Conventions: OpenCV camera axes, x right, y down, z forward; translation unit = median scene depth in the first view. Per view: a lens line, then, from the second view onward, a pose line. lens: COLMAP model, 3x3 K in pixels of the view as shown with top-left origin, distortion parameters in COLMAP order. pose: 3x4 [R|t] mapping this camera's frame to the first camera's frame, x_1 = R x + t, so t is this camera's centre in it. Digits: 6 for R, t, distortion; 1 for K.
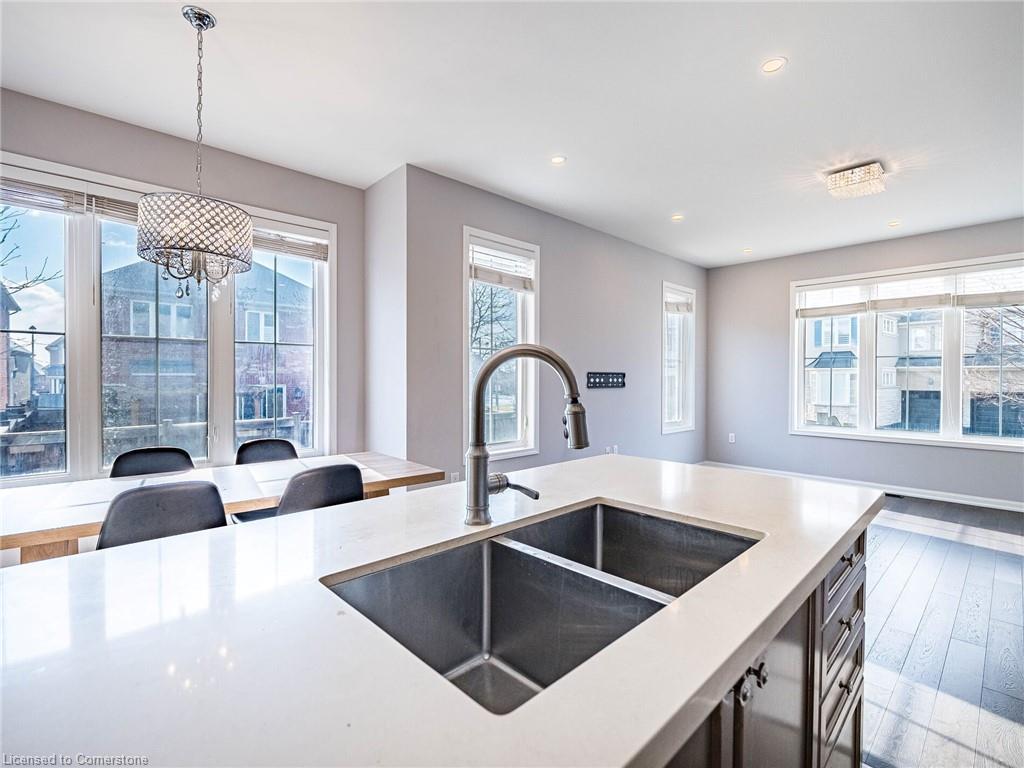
lens RADIAL K [[473.6, 0, 514.7], [0, 473.6, 382.1], [0, 0, 1]] dist [-0.017854, 0.002631]
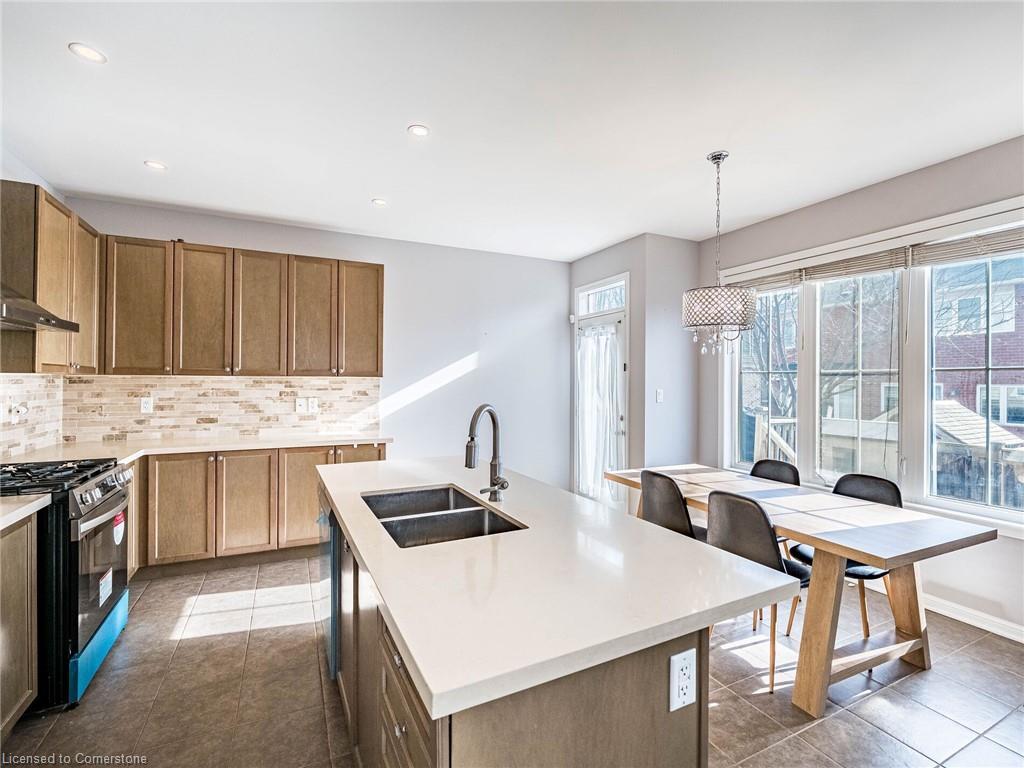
lens RADIAL K [[473.6, 0, 512.8], [0, 473.6, 383.3], [0, 0, 1]] dist [-0.017854, 0.002631]
pose [[-0.302615, -0.007533, -0.953083, 0.617696], [-0.016900, 0.999854, -0.002536, -0.053623], [0.952963, 0.015340, -0.302698, 0.611338]]
